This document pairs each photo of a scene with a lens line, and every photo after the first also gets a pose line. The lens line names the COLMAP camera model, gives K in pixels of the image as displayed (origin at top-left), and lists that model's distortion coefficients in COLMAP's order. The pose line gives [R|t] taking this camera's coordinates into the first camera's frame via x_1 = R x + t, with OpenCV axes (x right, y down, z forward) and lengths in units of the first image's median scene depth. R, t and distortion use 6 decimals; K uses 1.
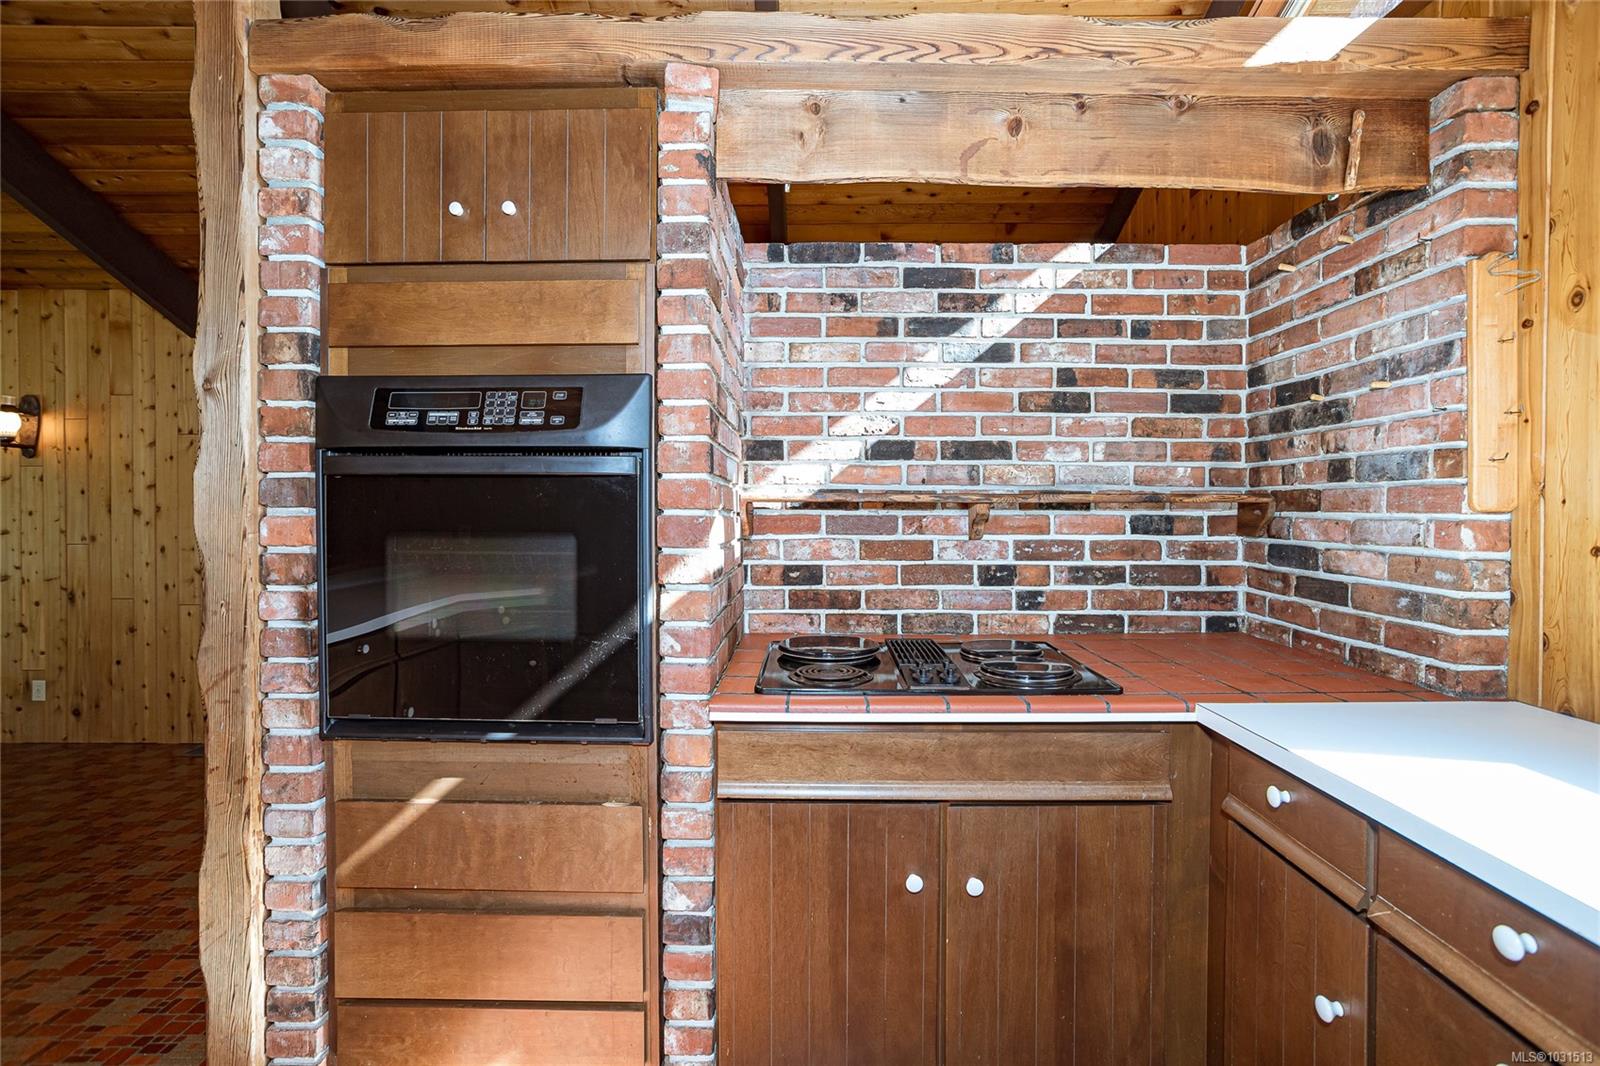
lens RADIAL K [[776.7, 0, 802.0], [0, 776.7, 525.9], [0, 0, 1]] dist [-0.040907, 0.023057]
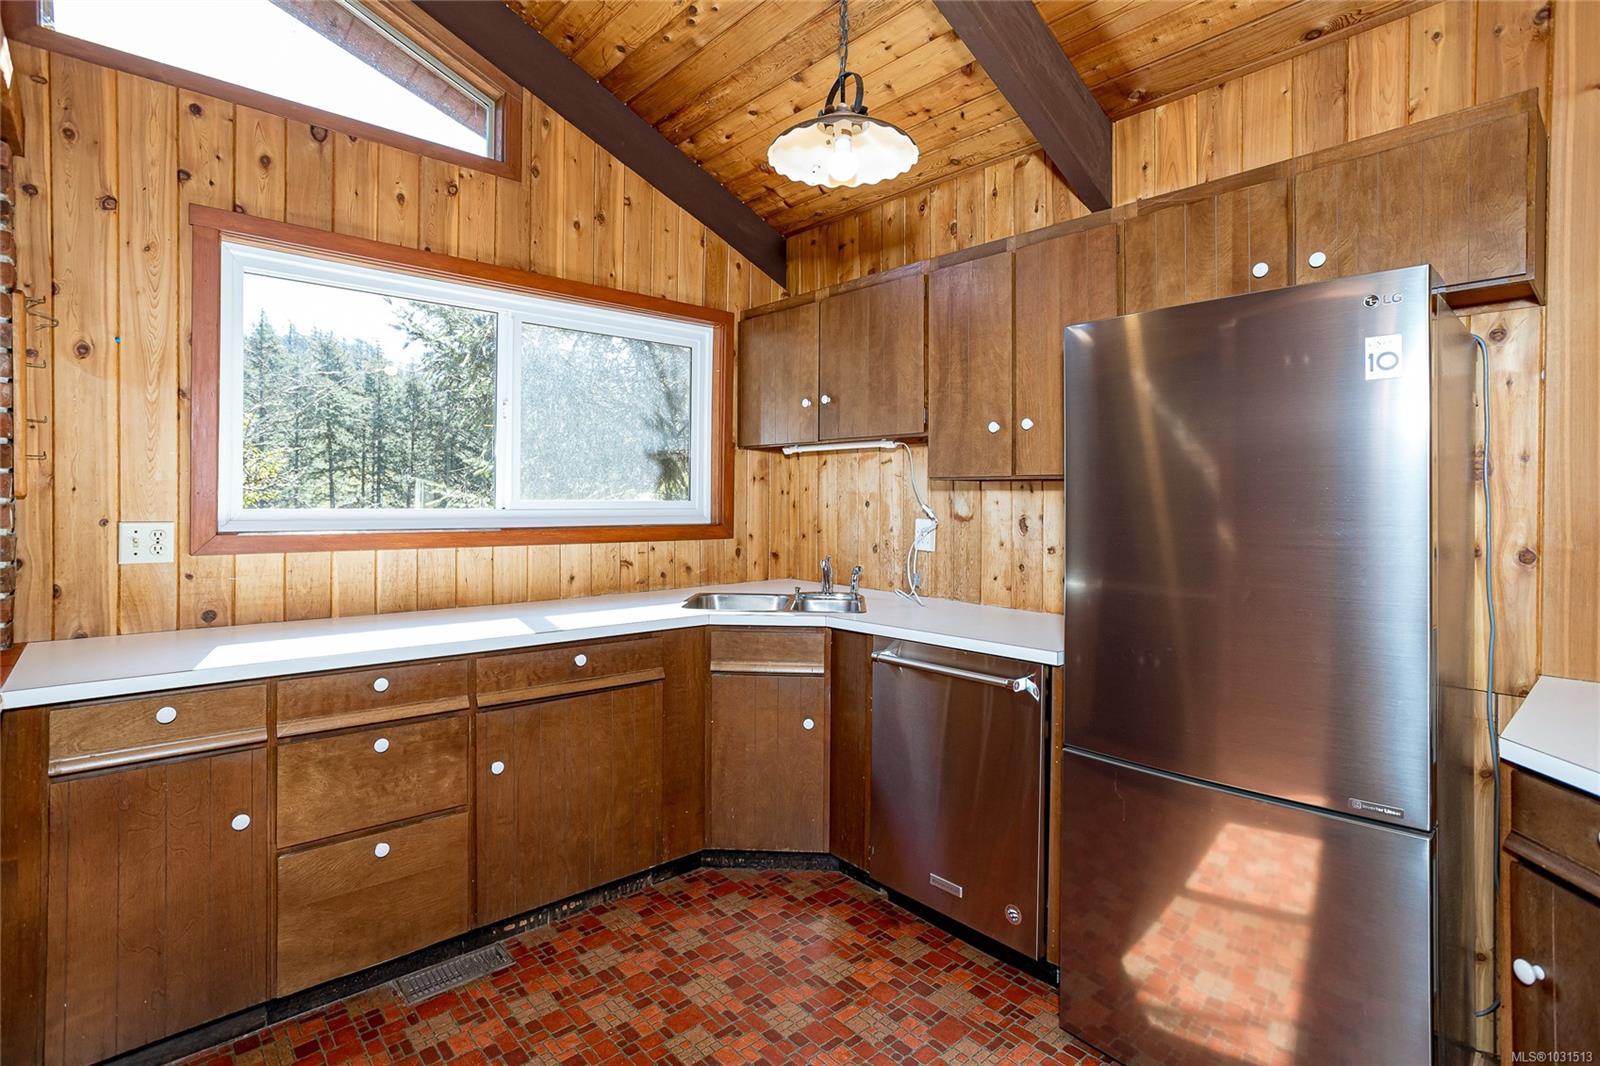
lens RADIAL K [[776.7, 0, 806.1], [0, 776.7, 499.9], [0, 0, 1]] dist [-0.040907, 0.023057]
pose [[-0.689922, -0.010948, 0.723801, -0.795551], [0.004918, 0.999792, 0.019810, -0.027744], [-0.723867, 0.017227, -0.689724, 0.812412]]
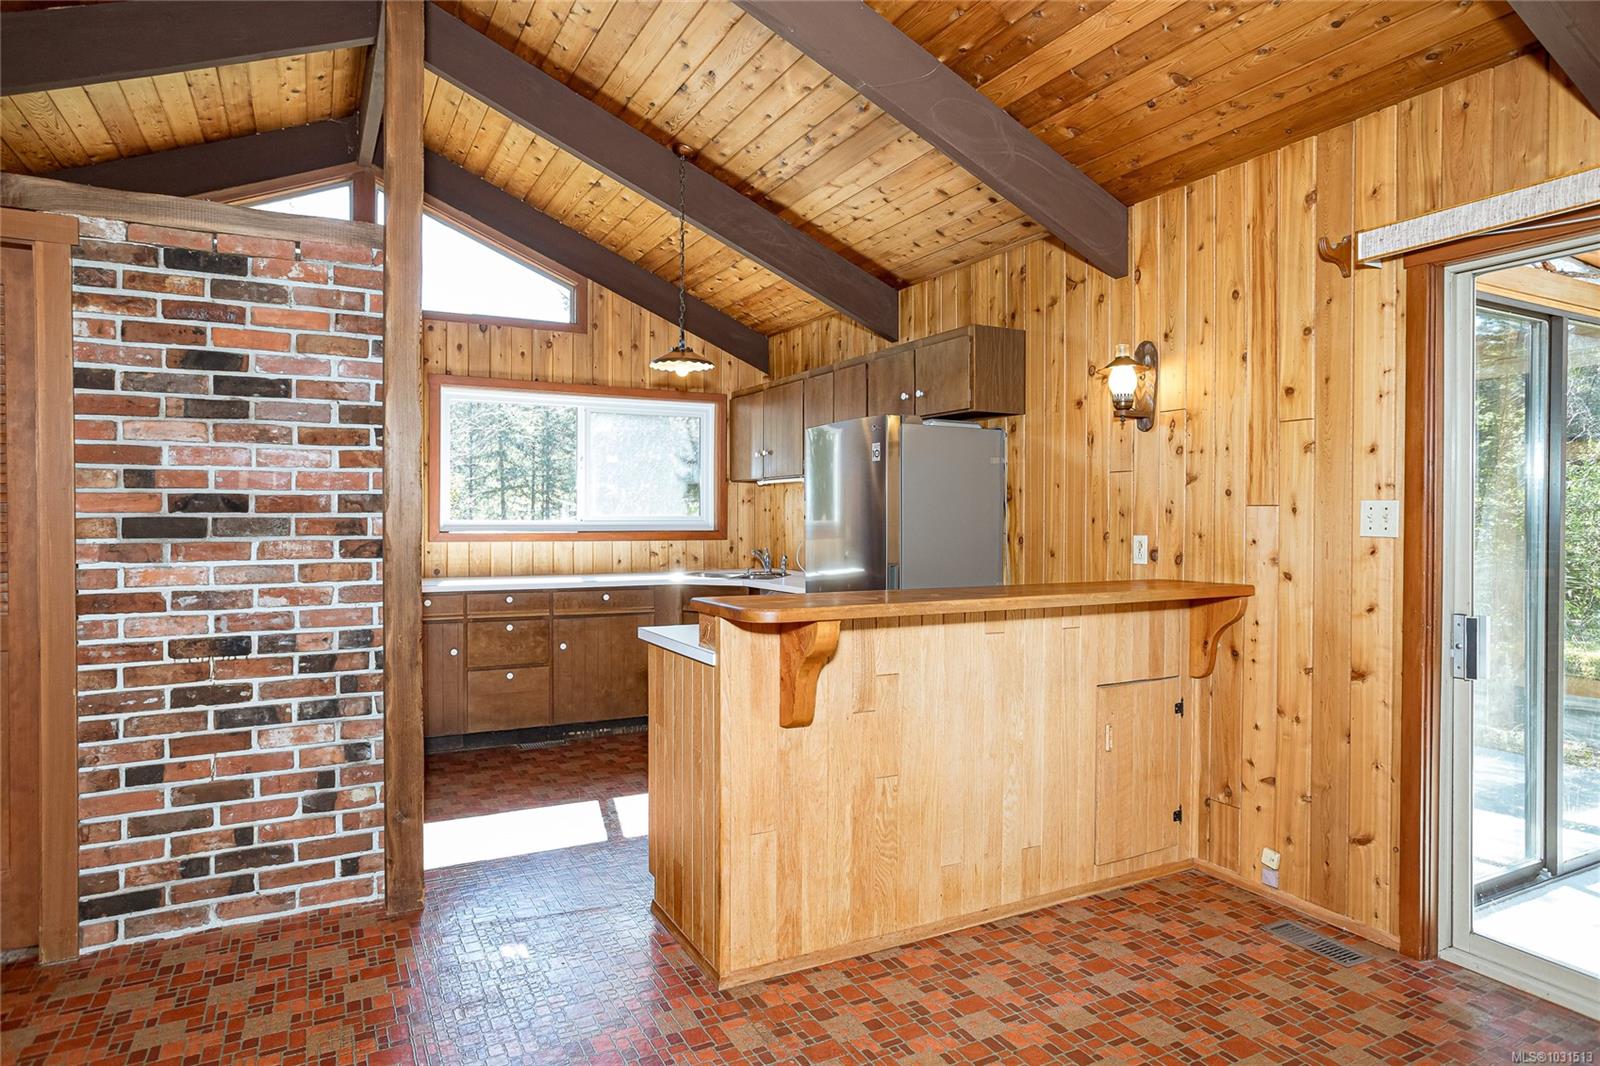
lens RADIAL K [[928.8, 0, 794.9], [0, 928.8, 521.5], [0, 0, 1]] dist [-0.033554, 0.027911]
pose [[-0.495134, -0.009778, 0.868761, -2.549738], [0.012499, 0.999753, 0.018376, -0.028556], [-0.868726, 0.019957, -0.494890, 1.155757]]
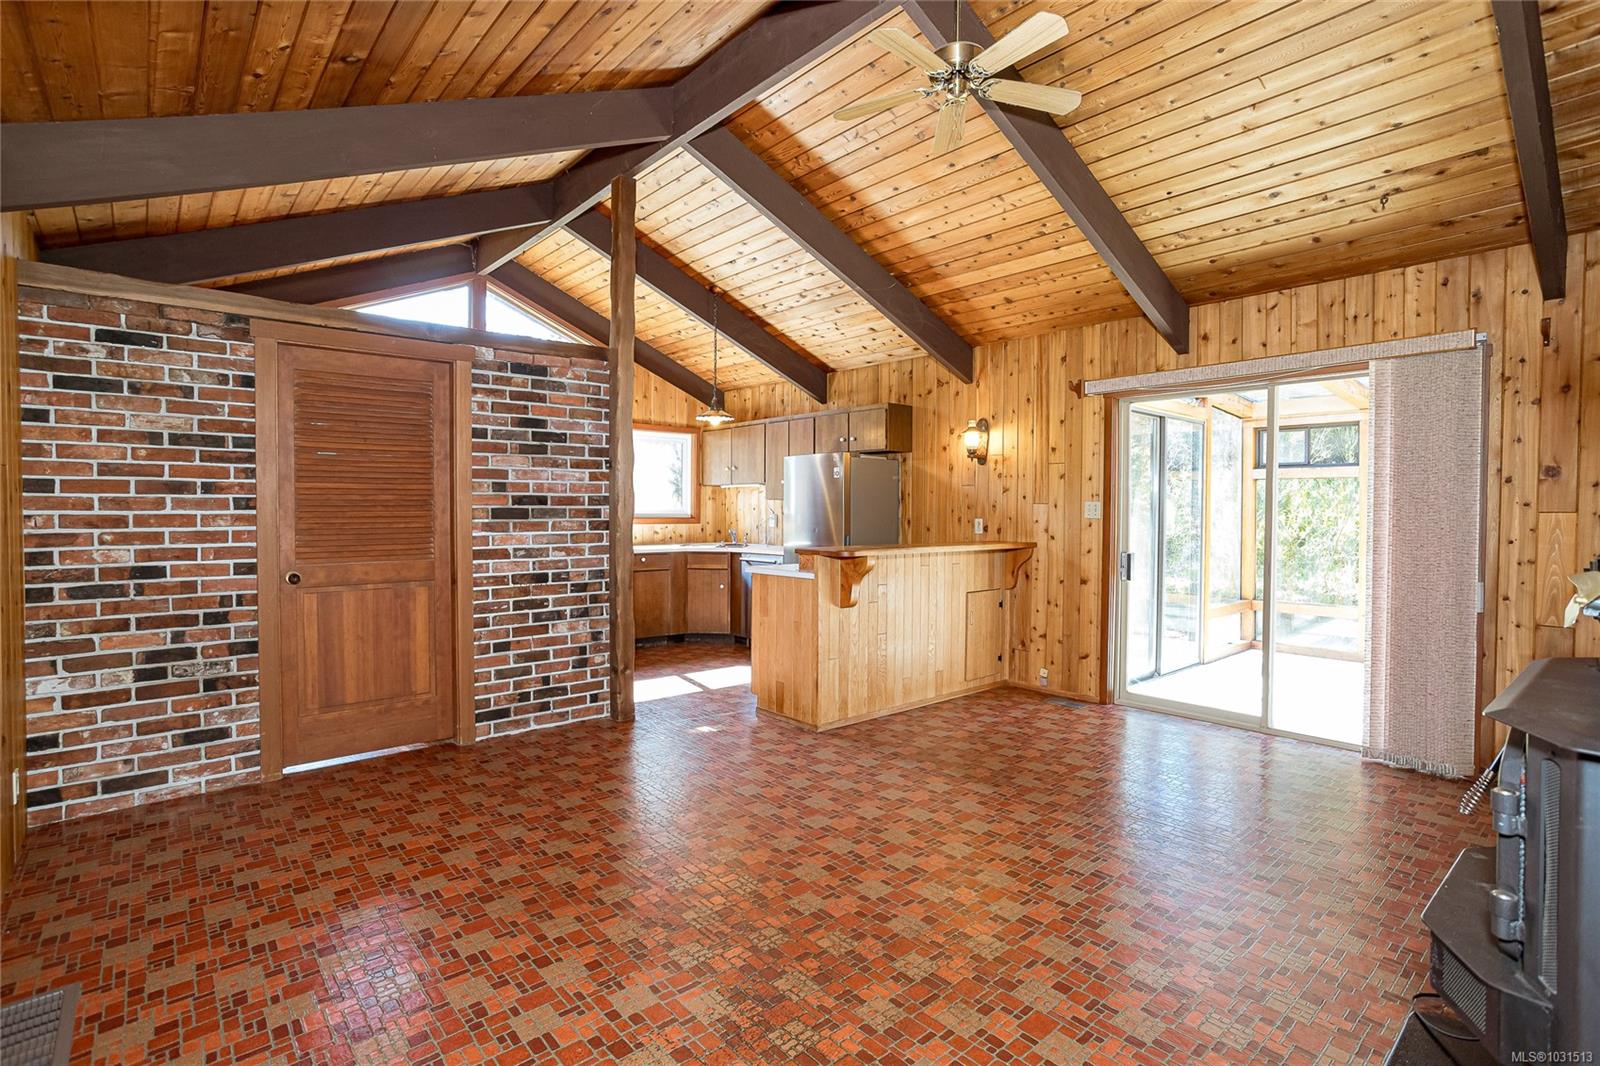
lens RADIAL K [[776.7, 0, 792.1], [0, 776.7, 520.4], [0, 0, 1]] dist [-0.040907, 0.023057]
pose [[-0.676730, -0.017346, 0.736027, -3.067838], [0.006780, 0.999533, 0.029790, -0.048105], [-0.736200, 0.025150, -0.676296, 2.344428]]
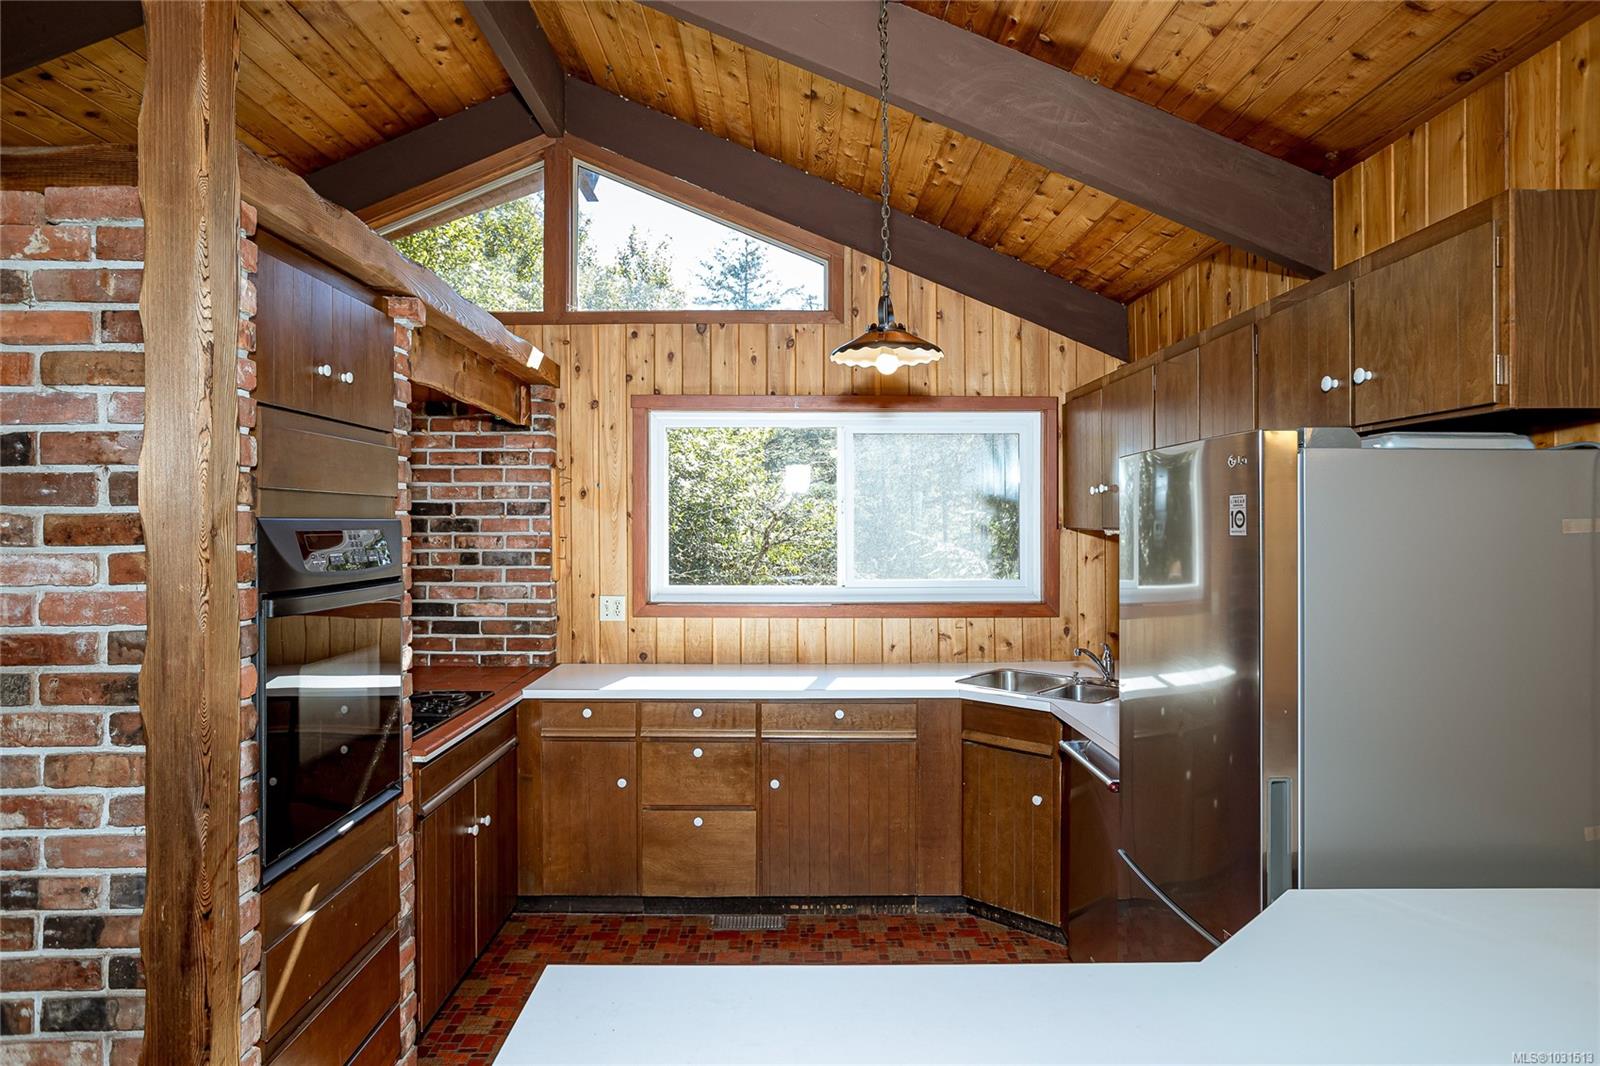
lens RADIAL K [[928.8, 0, 808.2], [0, 928.8, 528.0], [0, 0, 1]] dist [-0.033554, 0.027911]
pose [[-0.049415, -0.010333, 0.998725, -1.616307], [0.020629, 0.999723, 0.011364, -0.165565], [-0.998565, 0.021165, -0.049188, 0.342064]]
